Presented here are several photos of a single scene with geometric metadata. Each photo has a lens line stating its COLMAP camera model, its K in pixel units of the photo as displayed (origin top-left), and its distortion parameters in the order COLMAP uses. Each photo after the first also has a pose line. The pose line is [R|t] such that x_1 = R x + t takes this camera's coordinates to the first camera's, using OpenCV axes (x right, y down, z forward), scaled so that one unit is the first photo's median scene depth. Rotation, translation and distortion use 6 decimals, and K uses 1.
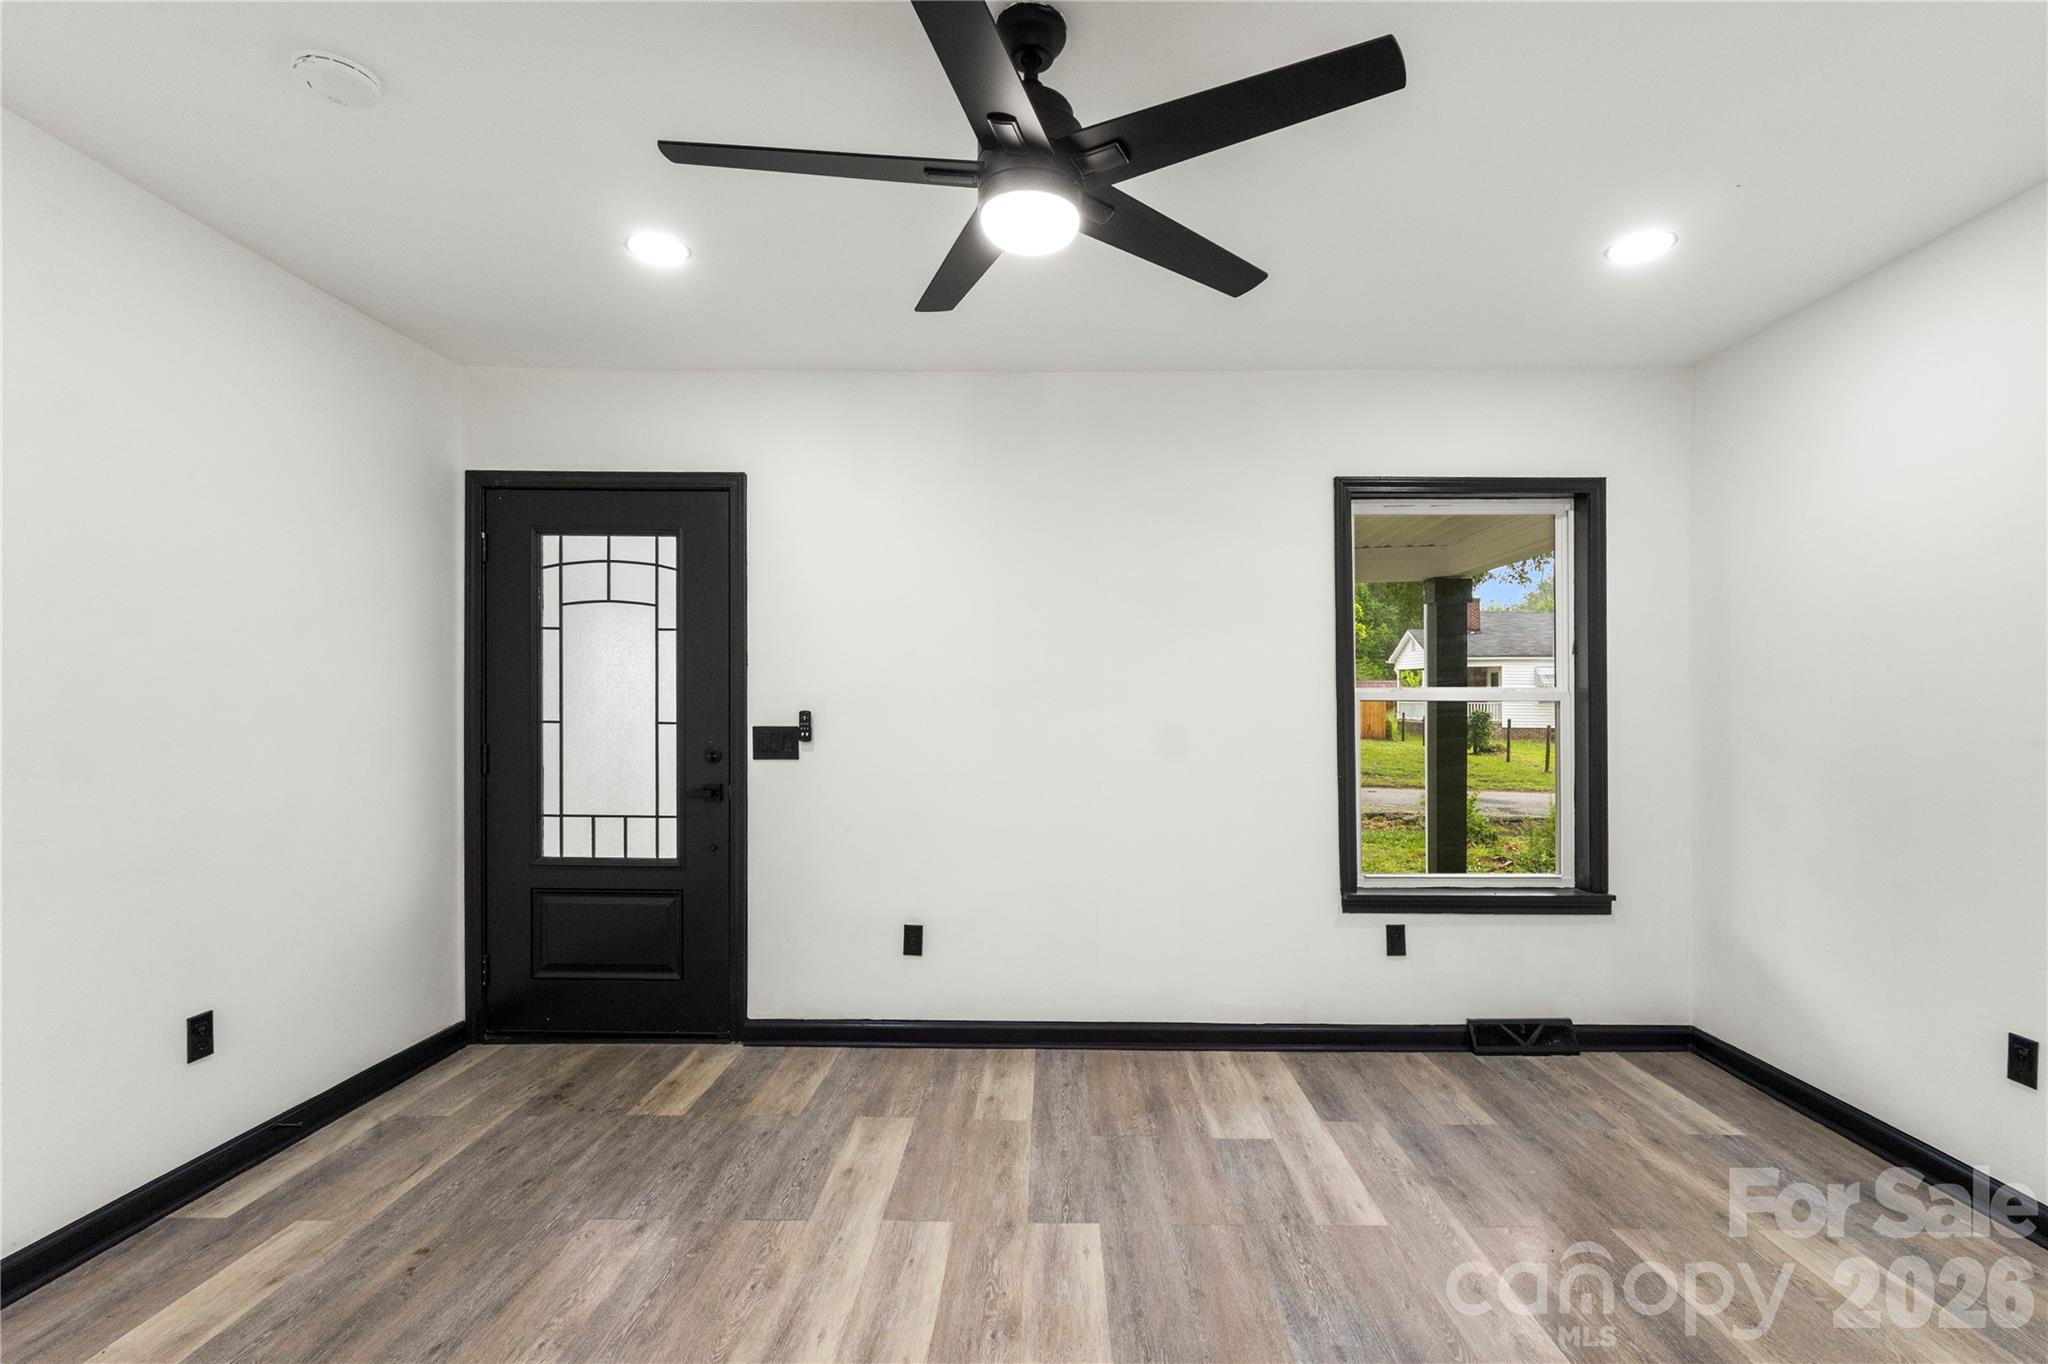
lens RADIAL K [[979.7, 0, 1075.4], [0, 979.7, 771.0], [0, 0, 1]] dist [-0.004345, 0.000423]
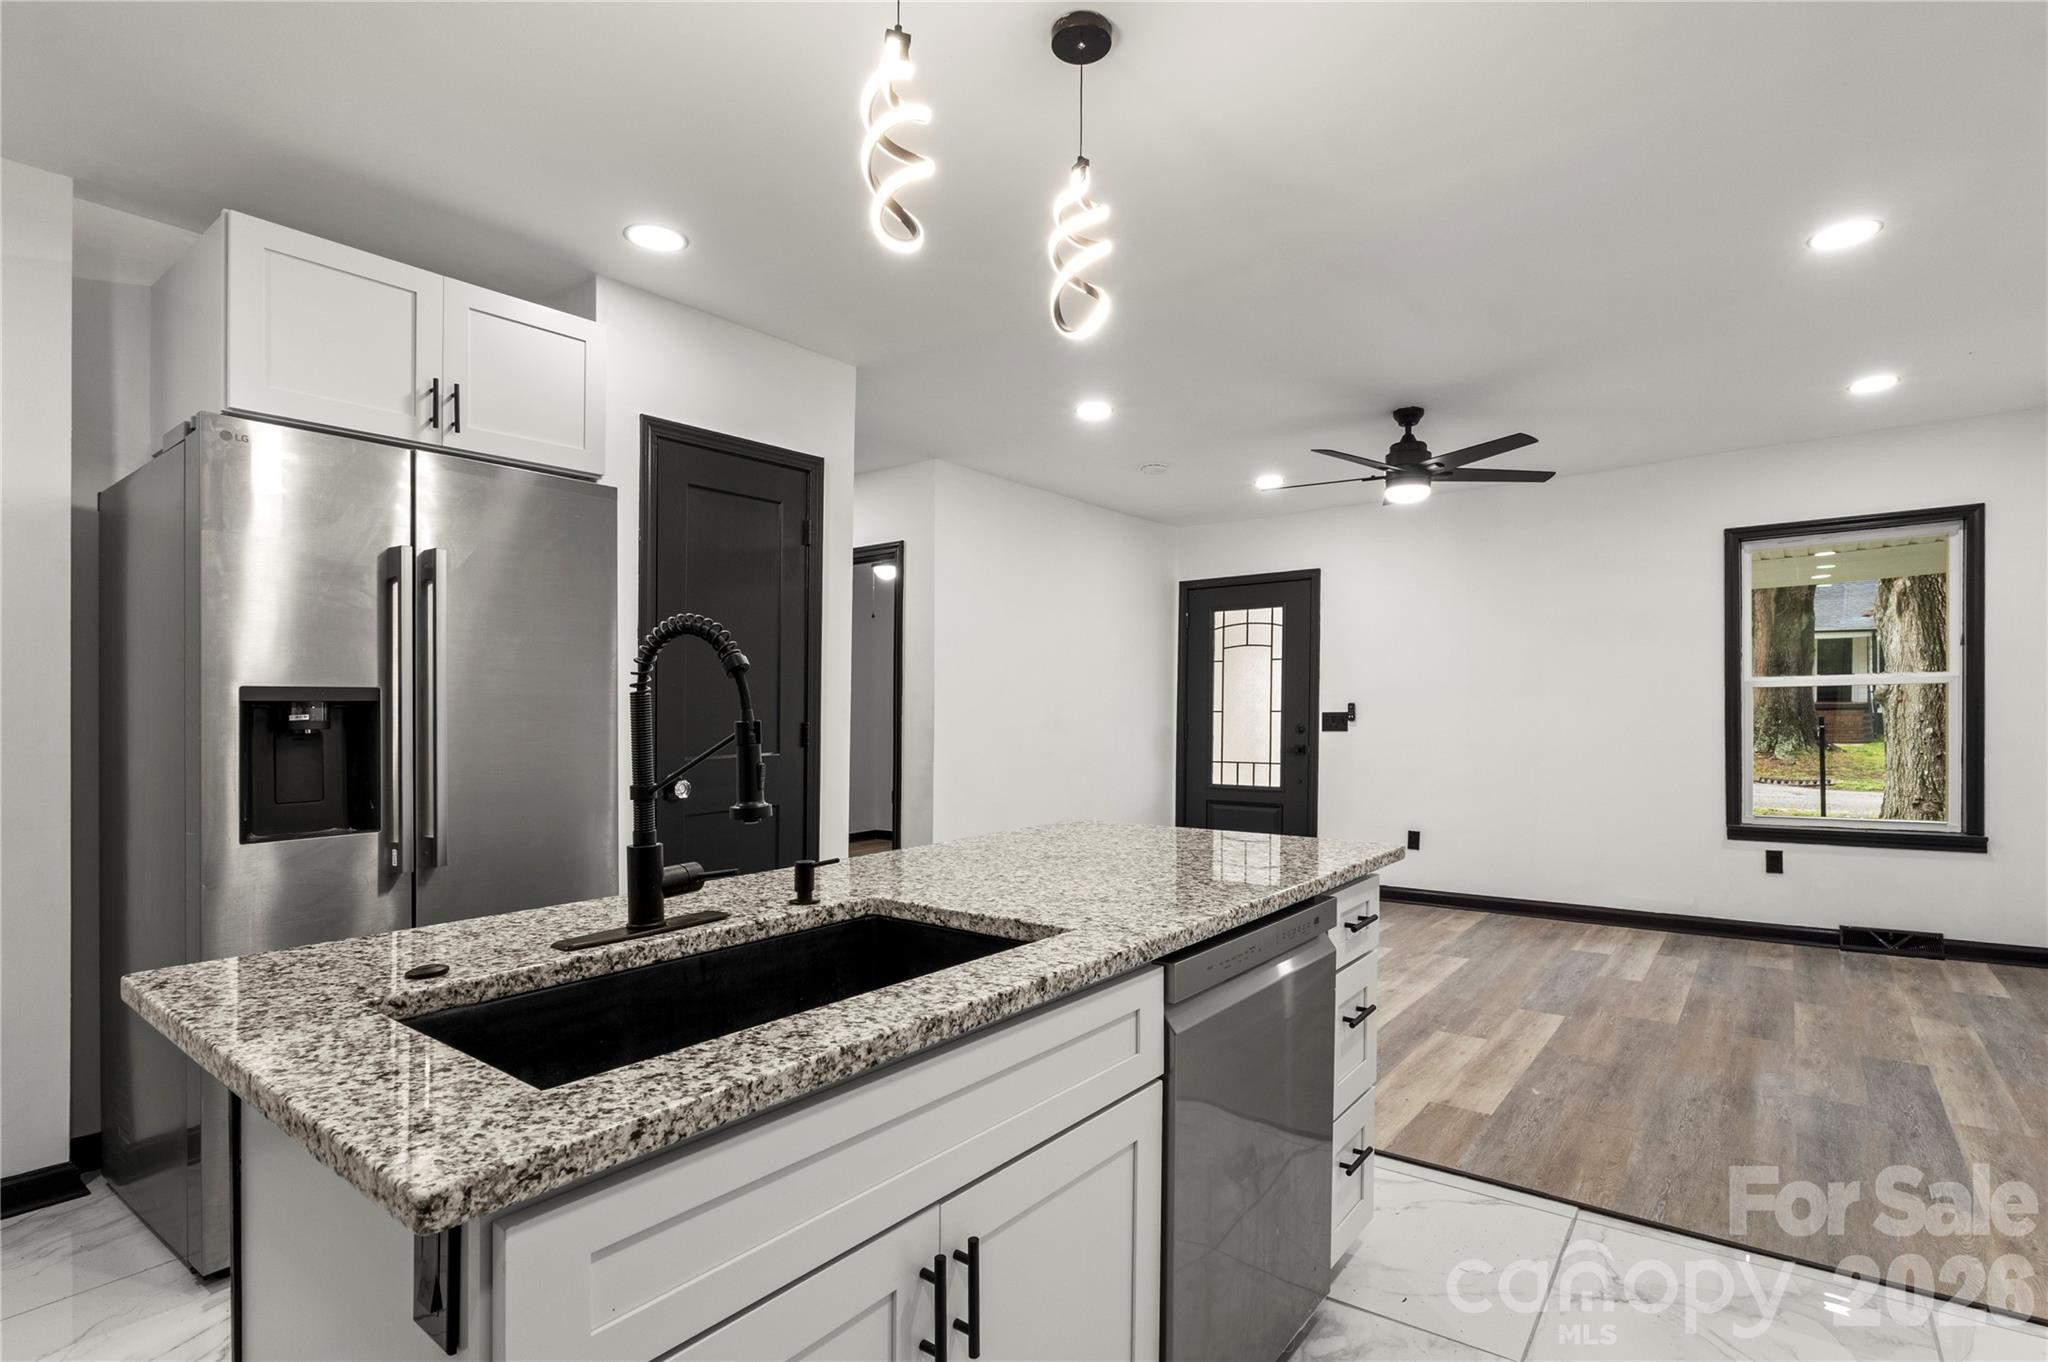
lens RADIAL K [[1027.6, 0, 1034.5], [0, 1027.6, 729.4], [0, 0, 1]] dist [0.005177, 0.001139]
pose [[0.792820, -0.004815, -0.609436, 0.381992], [-0.023506, 0.998983, -0.038472, 0.067205], [0.609002, 0.044827, 0.791901, -0.764214]]
